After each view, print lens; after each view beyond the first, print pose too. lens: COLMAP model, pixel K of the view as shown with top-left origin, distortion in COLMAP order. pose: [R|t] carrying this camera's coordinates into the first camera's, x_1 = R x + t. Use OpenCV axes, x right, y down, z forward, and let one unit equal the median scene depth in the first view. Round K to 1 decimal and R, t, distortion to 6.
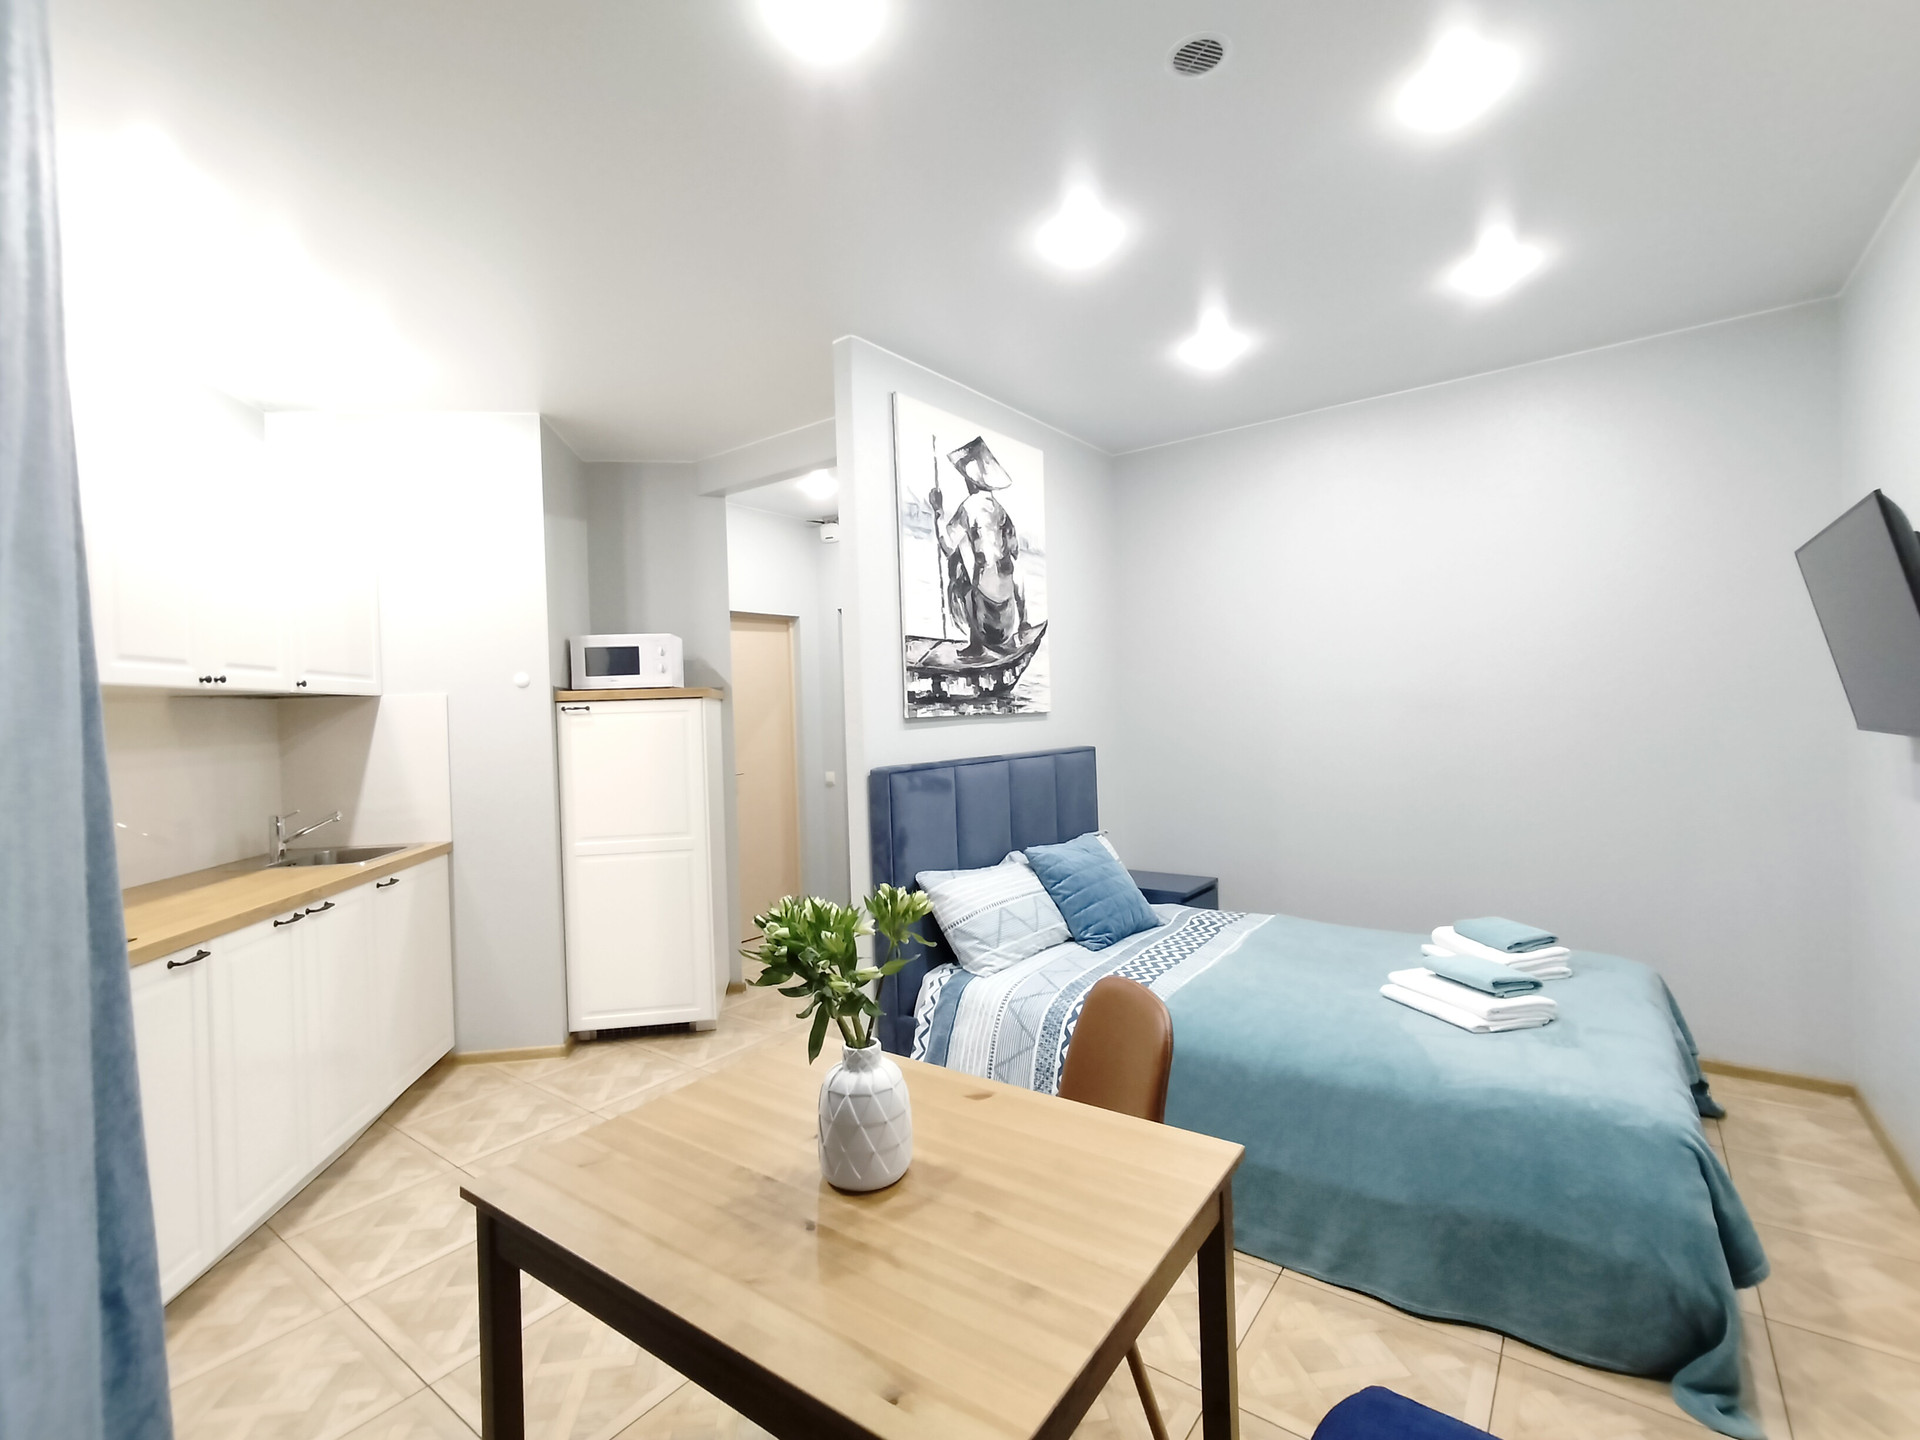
lens RADIAL K [[877.8, 0, 952.2], [0, 877.8, 715.8], [0, 0, 1]] dist [-0.001703, 0.005227]
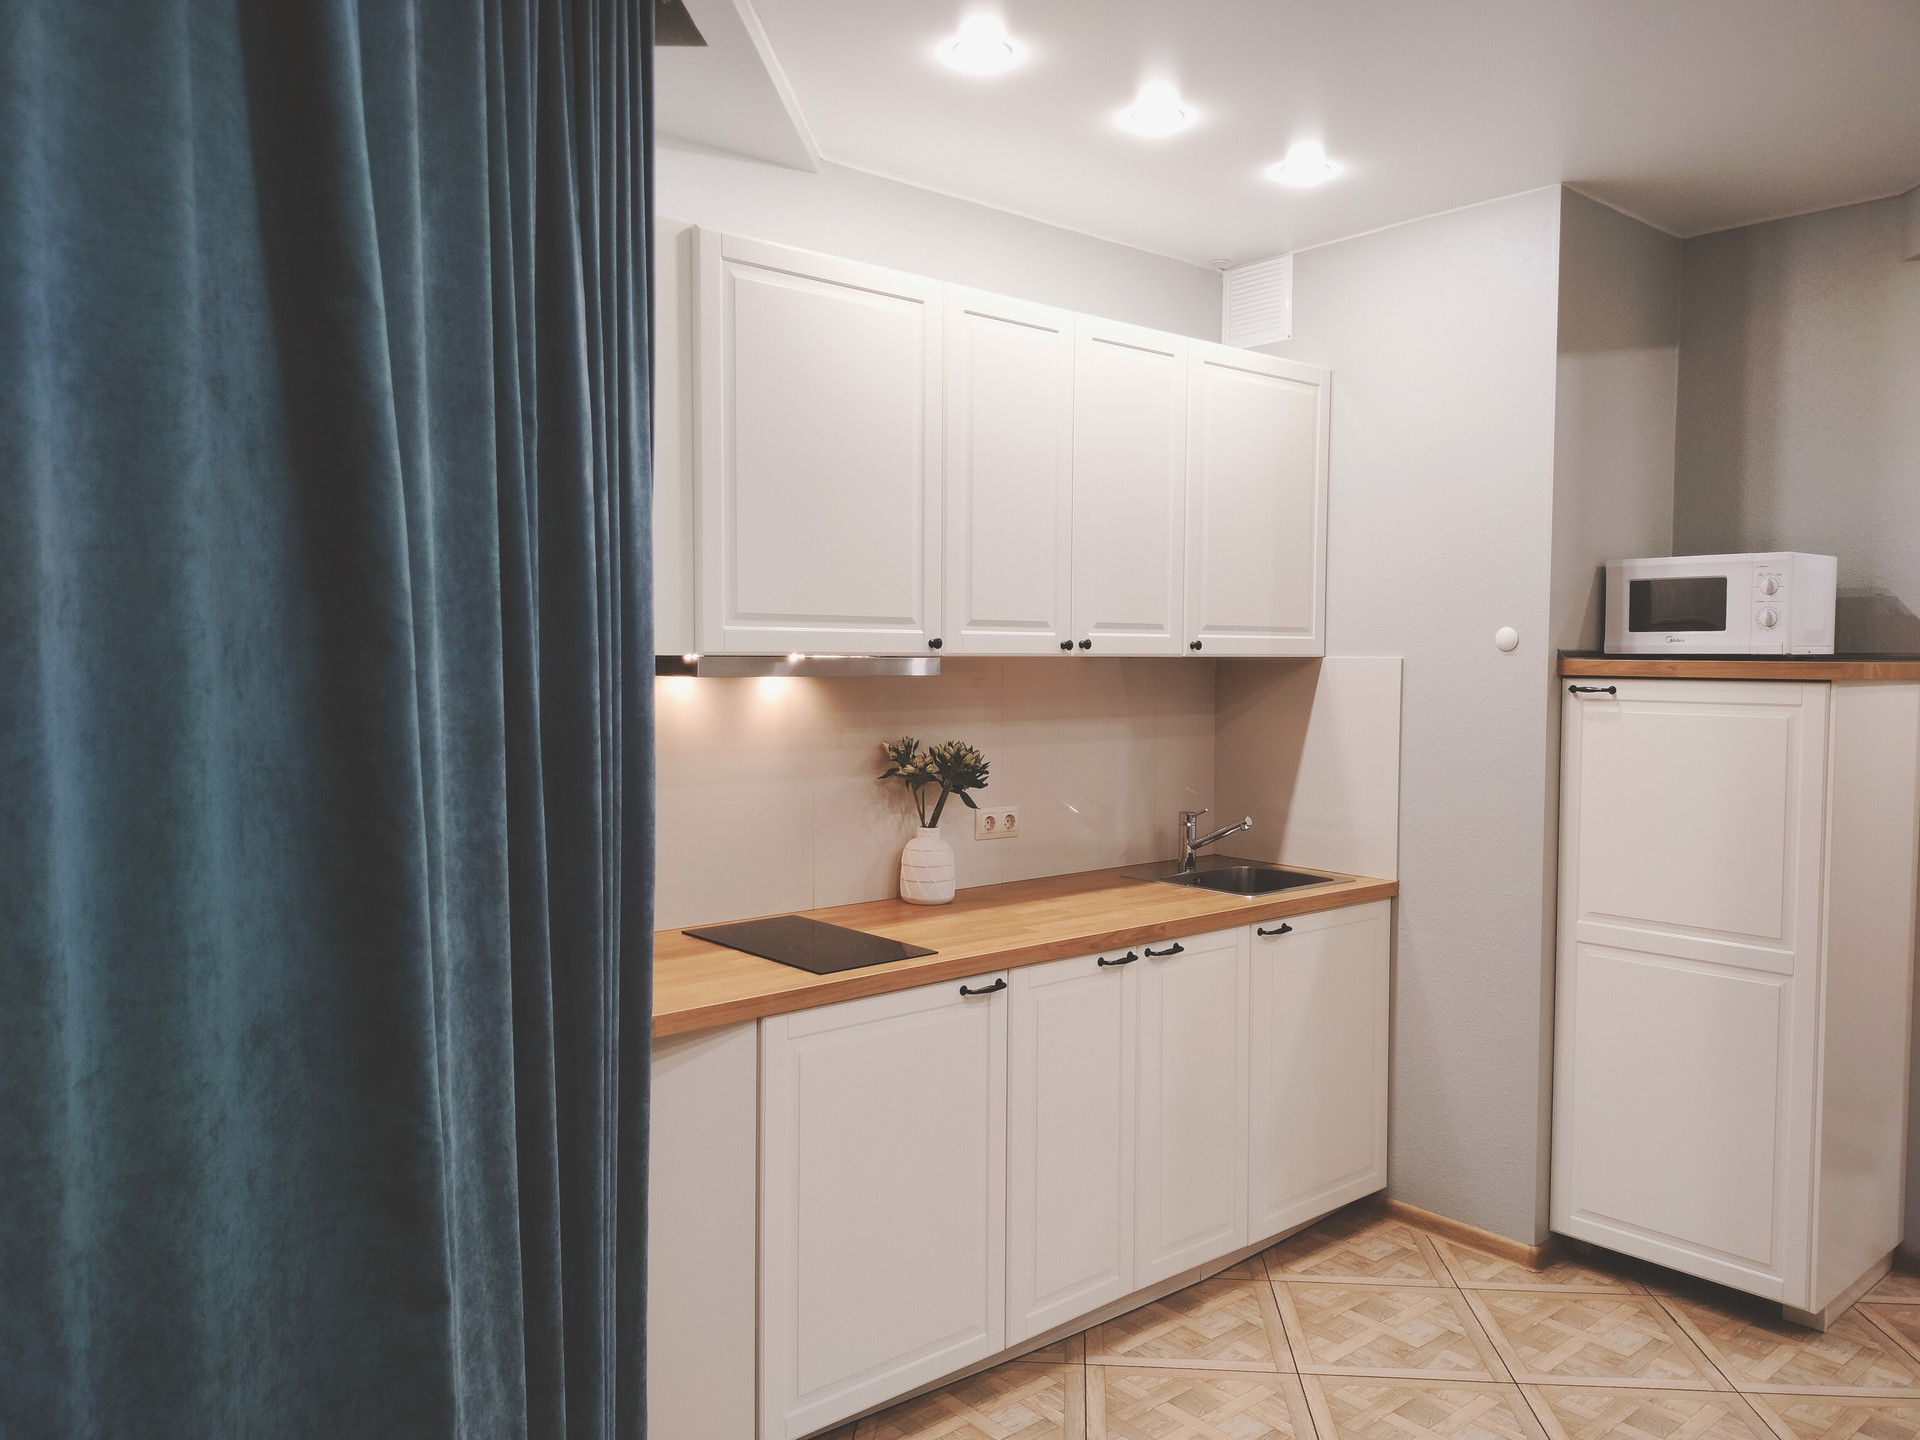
lens RADIAL K [[1418.2, 0, 960.0], [0, 1418.2, 720.0], [0, 0, 1]] dist [0.054952, -0.080380]
pose [[0.536469, 0.076701, -0.840427, 0.157082], [-0.029965, 0.996965, 0.071860, -0.049124], [0.843388, -0.013367, 0.537139, 0.163708]]
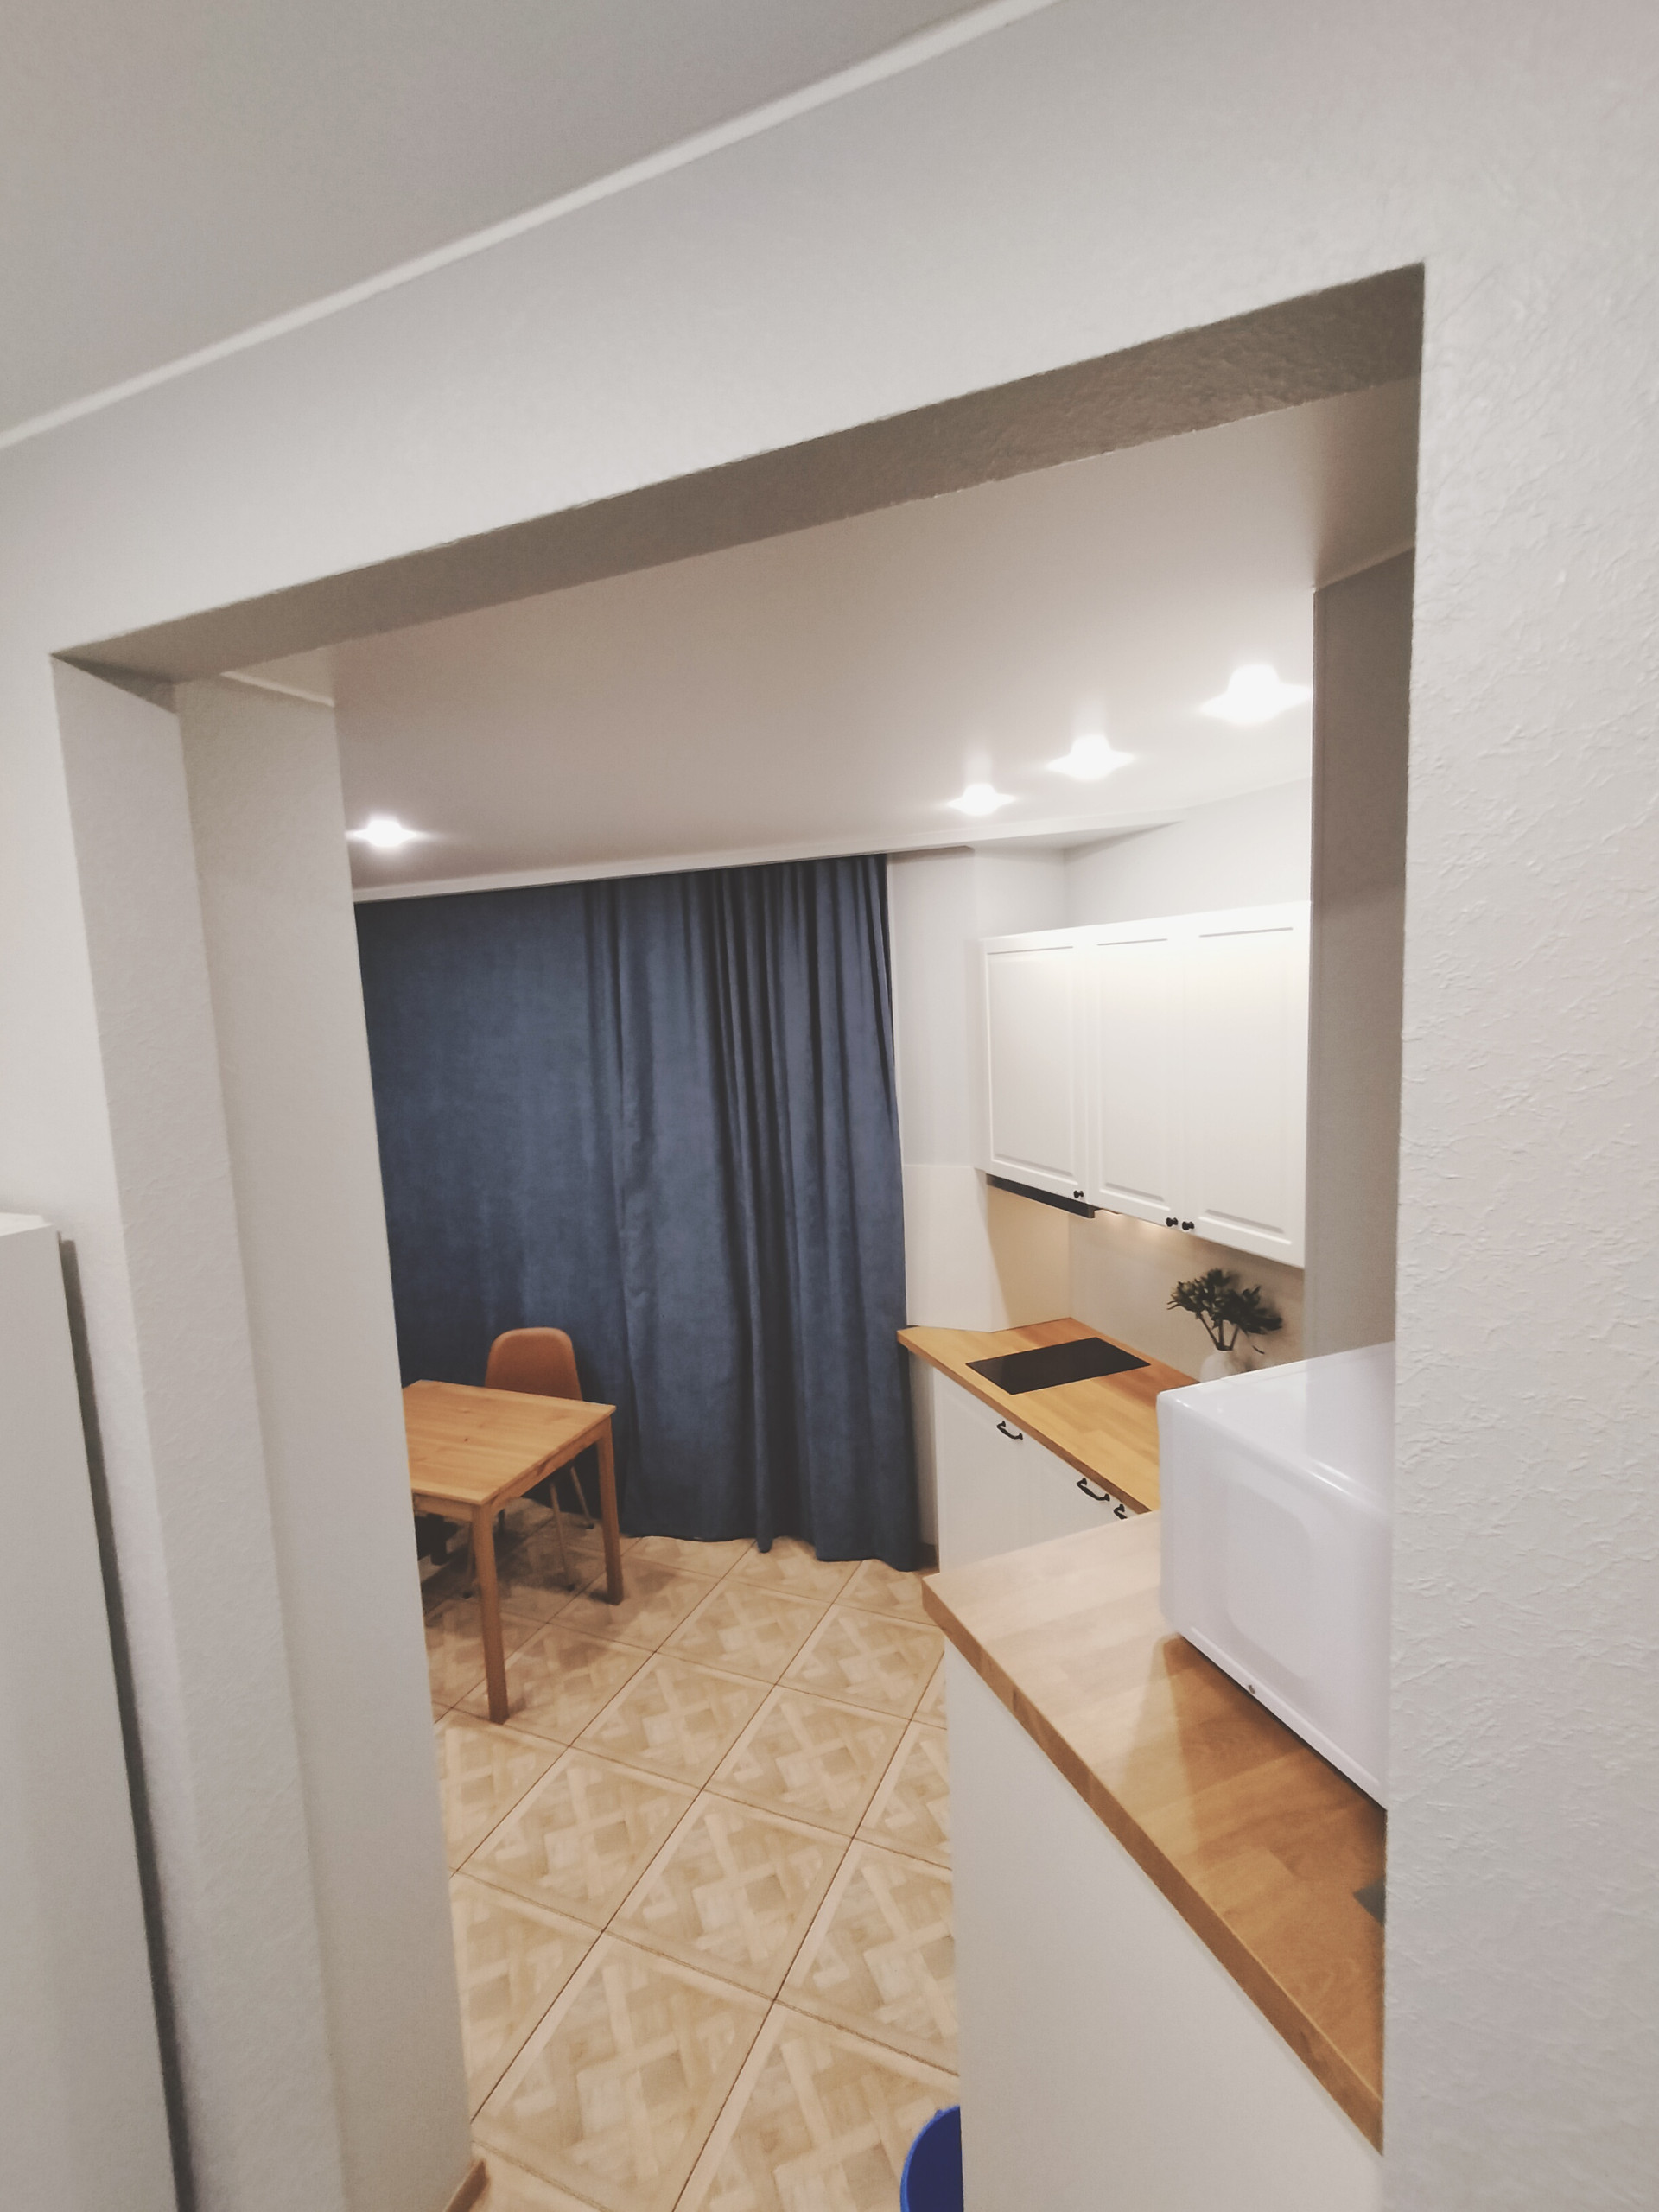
lens RADIAL K [[1021.7, 0, 819.2], [0, 1021.7, 1102.9], [0, 0, 1]] dist [-0.004132, 0.011104]
pose [[-0.970638, 0.106037, -0.215911, -0.224783], [0.078704, 0.988187, 0.131498, -0.250052], [0.227304, 0.110644, -0.967518, 1.468458]]
